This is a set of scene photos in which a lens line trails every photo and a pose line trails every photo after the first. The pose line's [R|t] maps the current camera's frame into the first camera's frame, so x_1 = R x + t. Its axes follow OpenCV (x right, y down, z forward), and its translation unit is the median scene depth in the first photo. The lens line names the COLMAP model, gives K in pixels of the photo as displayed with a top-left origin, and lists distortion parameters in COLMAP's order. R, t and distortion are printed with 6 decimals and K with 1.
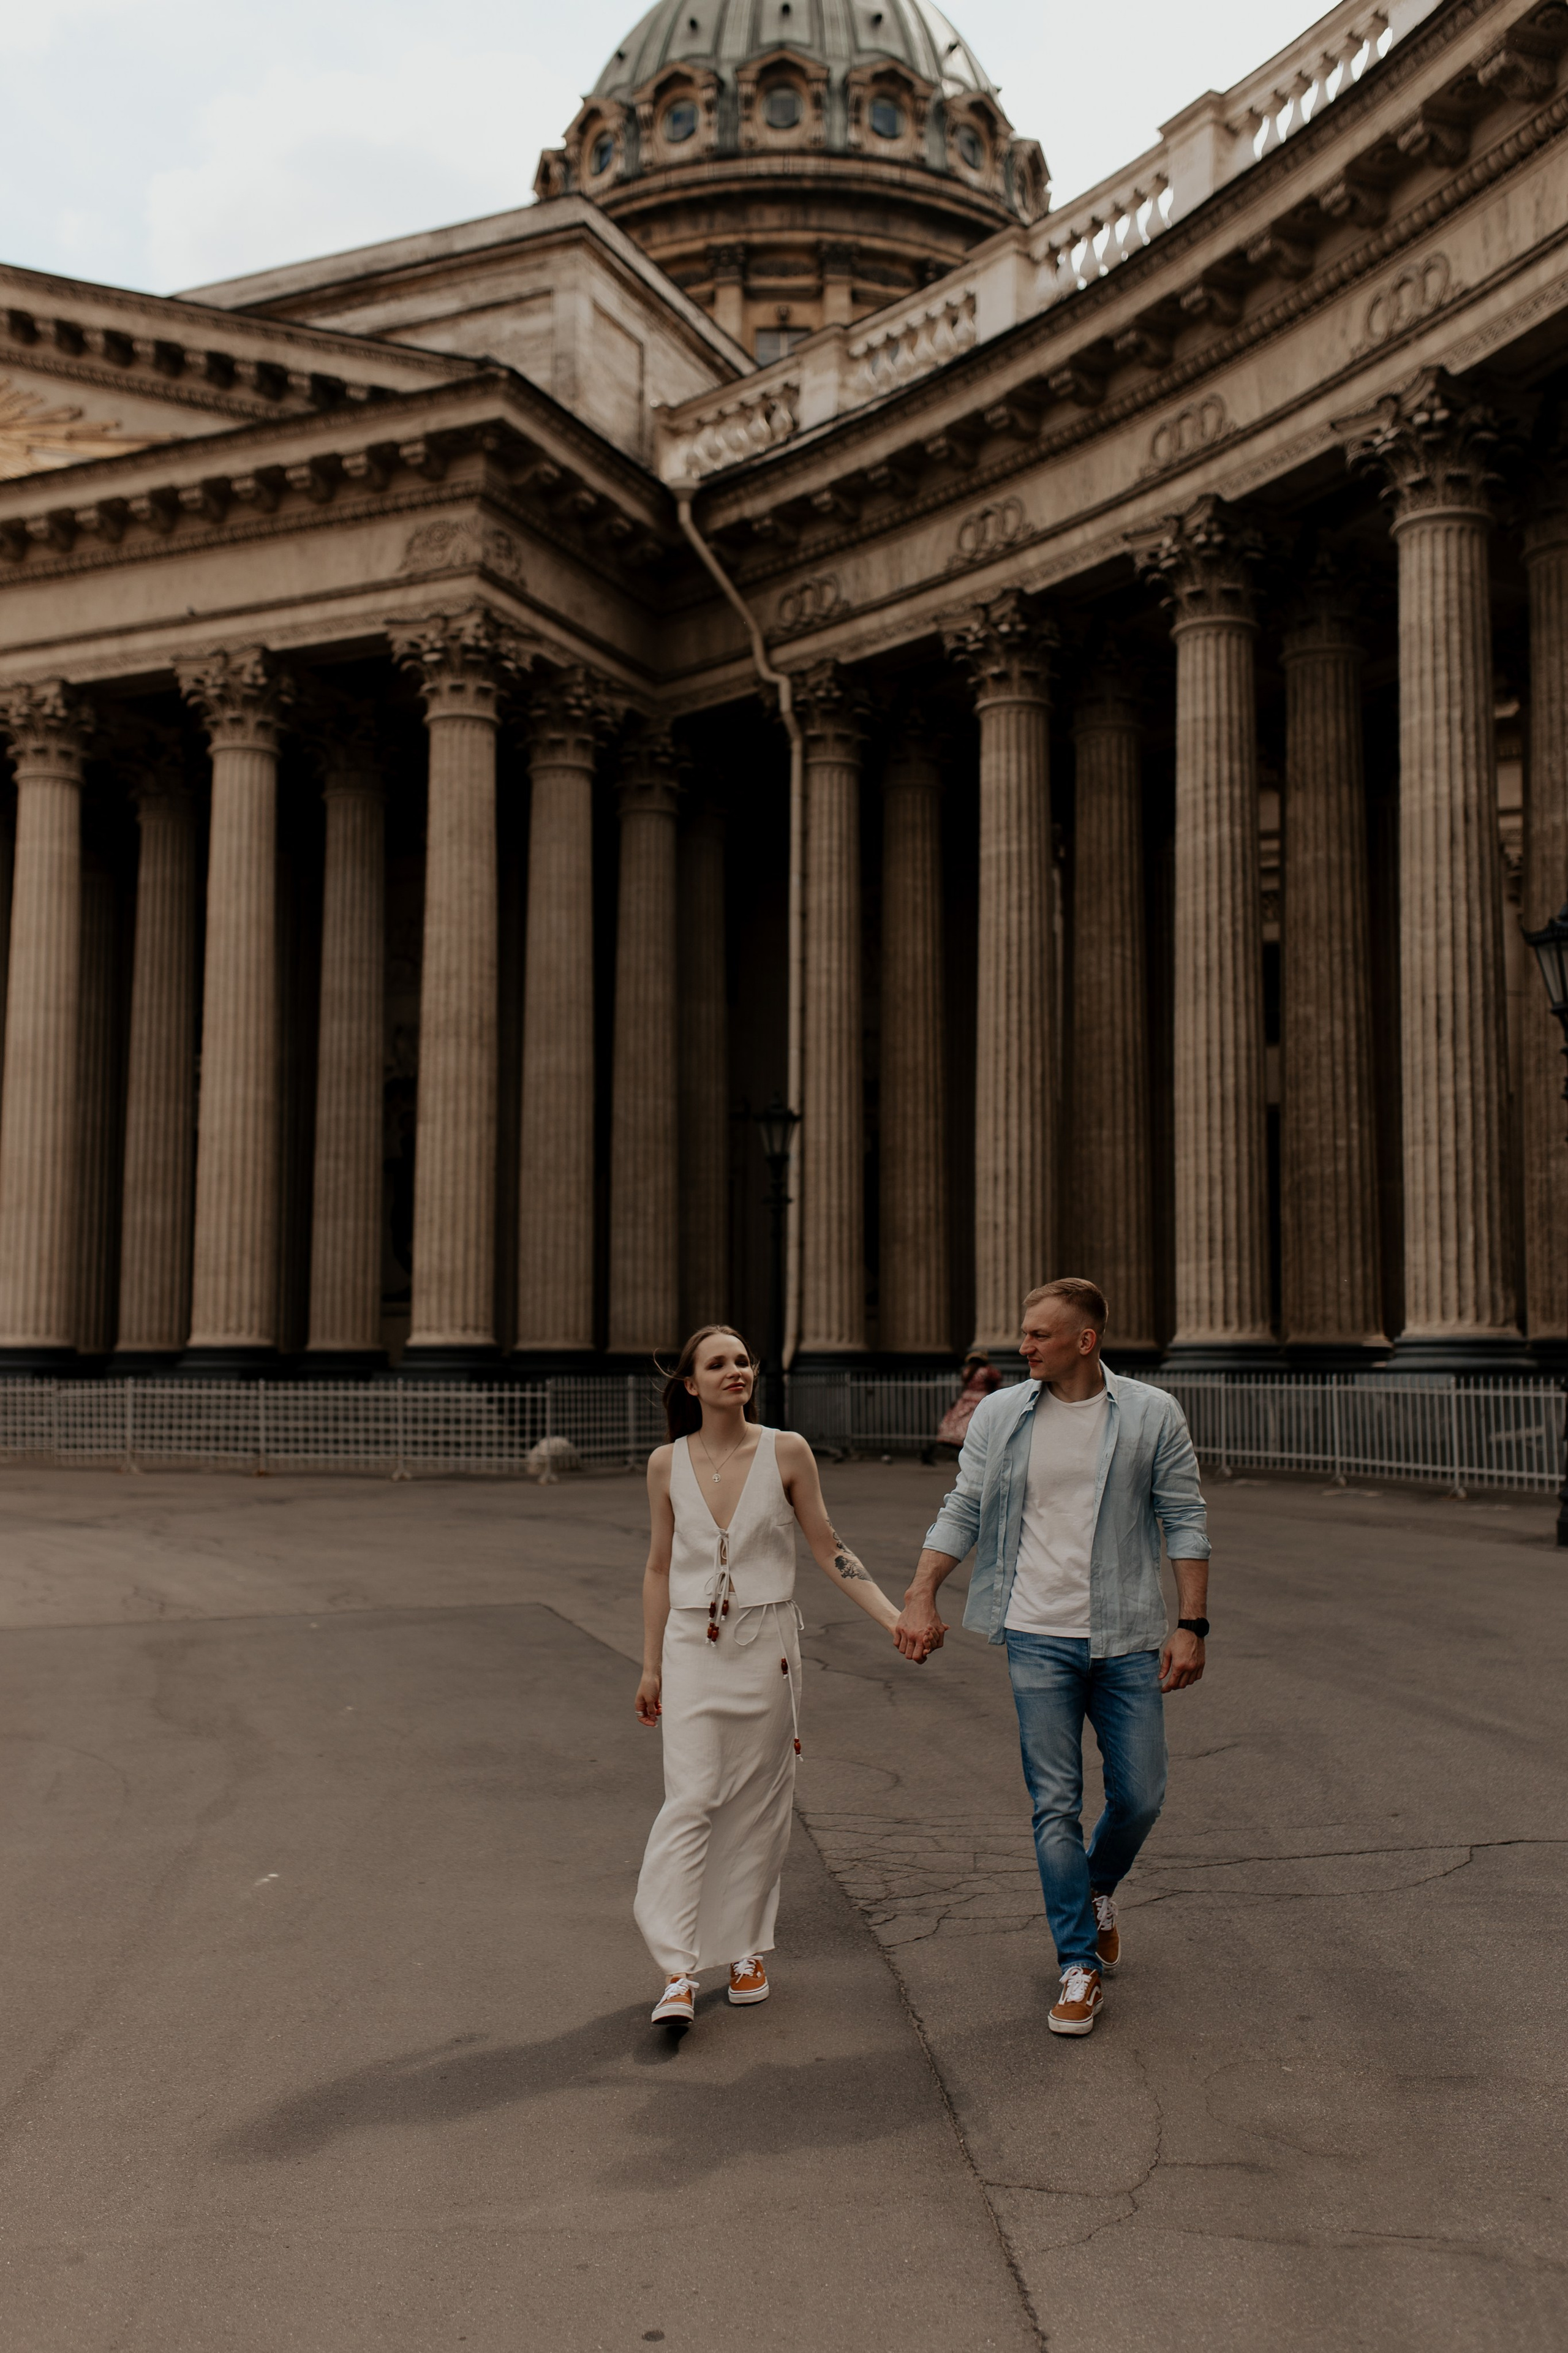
lens RADIAL K [[2282.6, 0, 764.7], [0, 2282.6, 1168.1], [0, 0, 1]] dist [-0.018470, 0.126008]
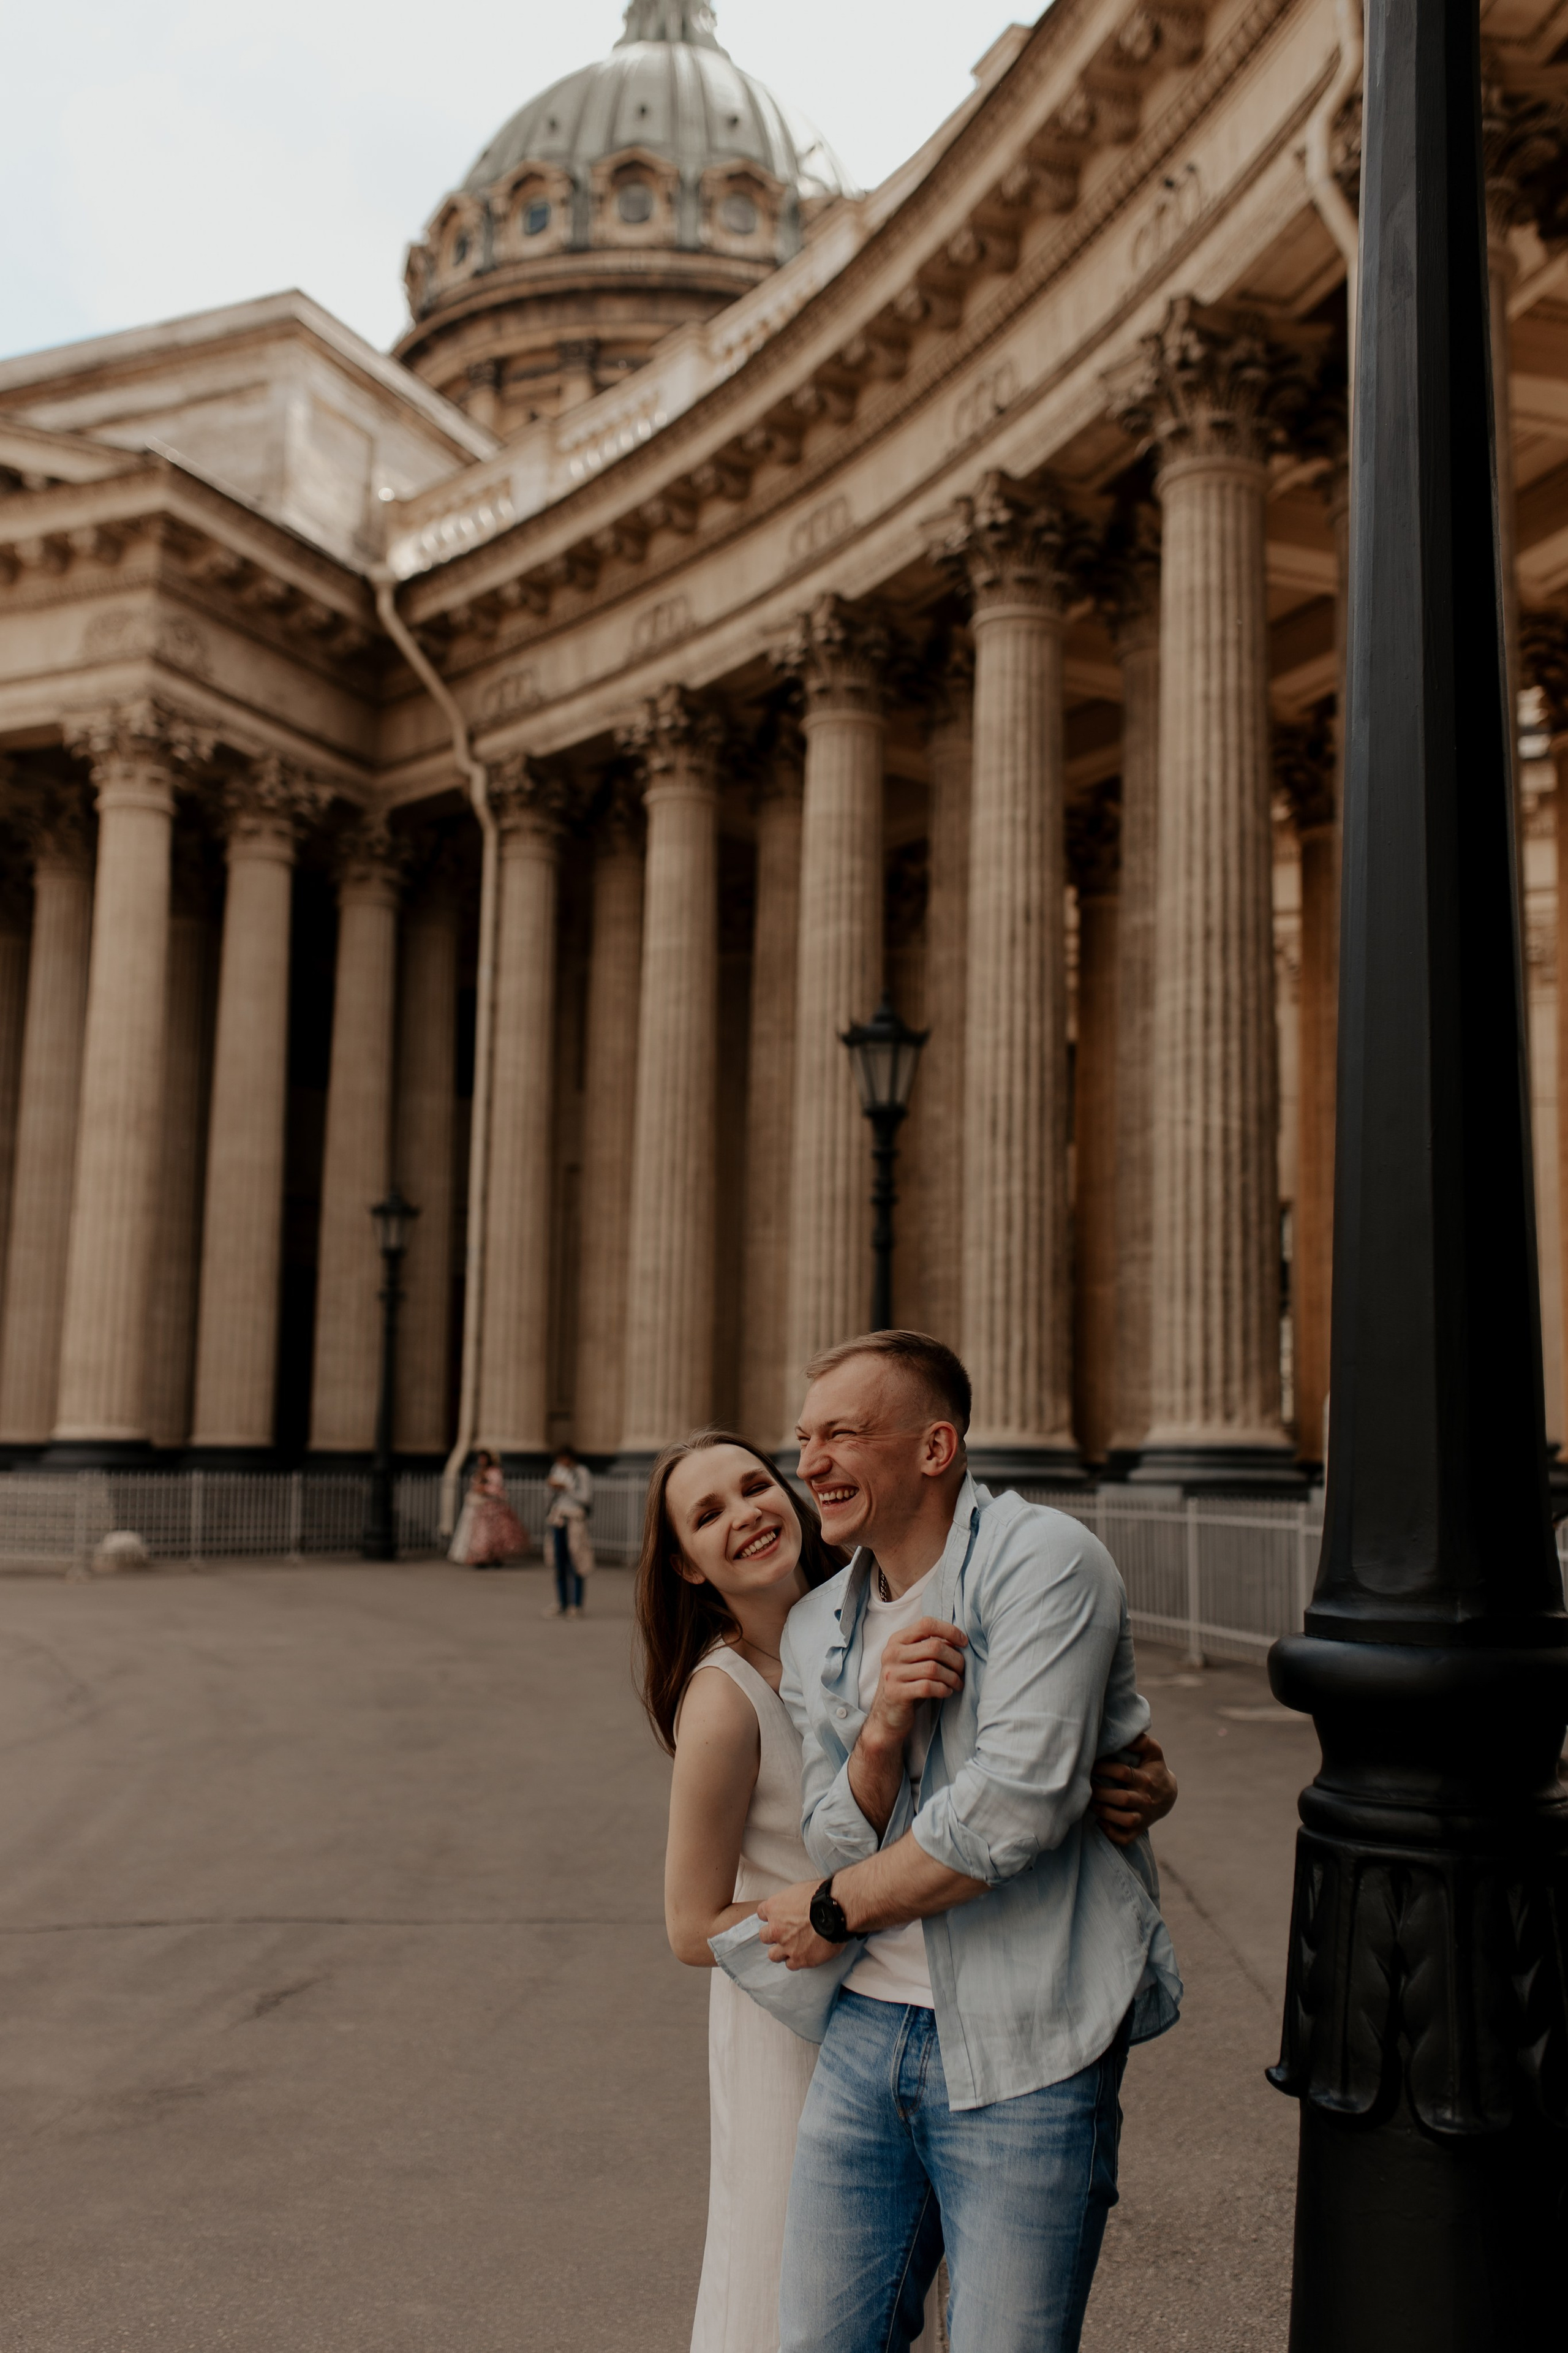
lens RADIAL K [[2324.3, 0, 766.0], [0, 2324.3, 1173.2], [0, 0, 1]] dist [-0.014361, 0.105600]
pose [[0.999832, 0.014389, -0.011361, 0.163187], [-0.014821, 0.999135, -0.038858, -0.001795], [0.010792, 0.039019, 0.999180, -0.002287]]
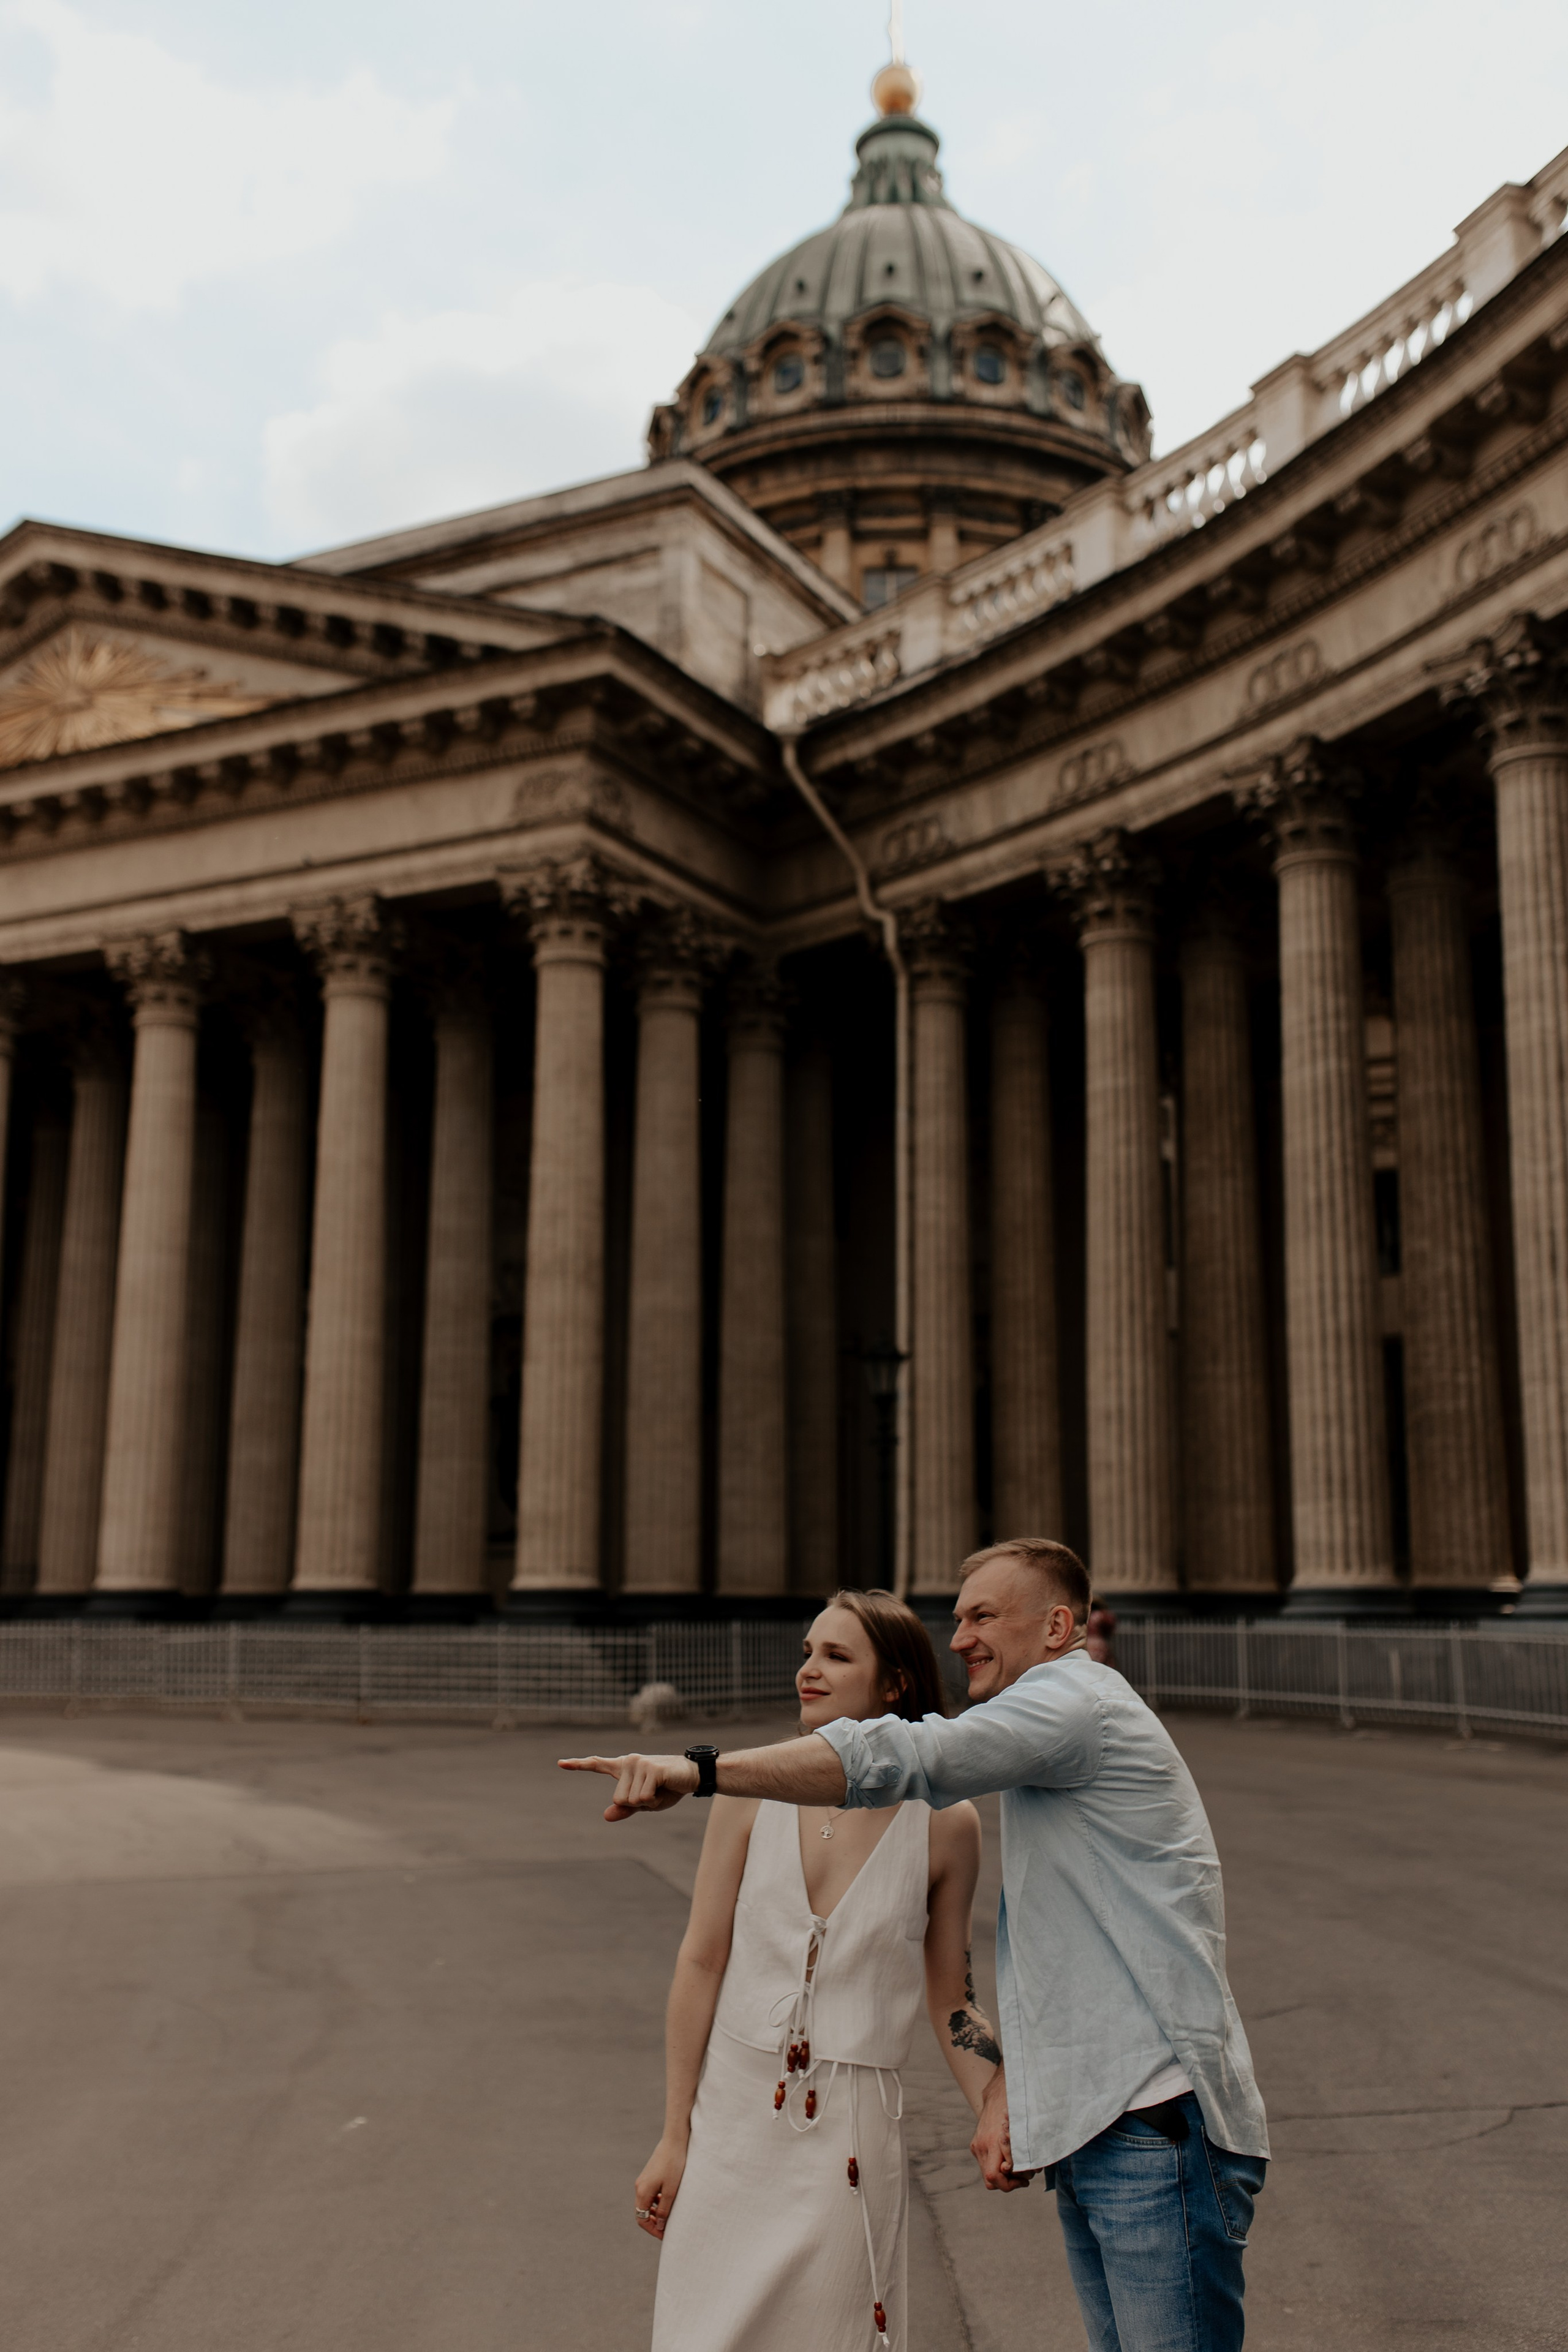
lens RADIAL K [[2347.8, 0, 761.5], [0, 2347.8, 1164.9], [0, 0, 1]] dist [-0.010988, 0.102132]
pose [[0.998580, -0.009473, -0.052423, 0.006133], [0.004282, 0.995151, -0.098270, -0.004500], [0.053100, 0.097906, 0.993778, -0.022565]]
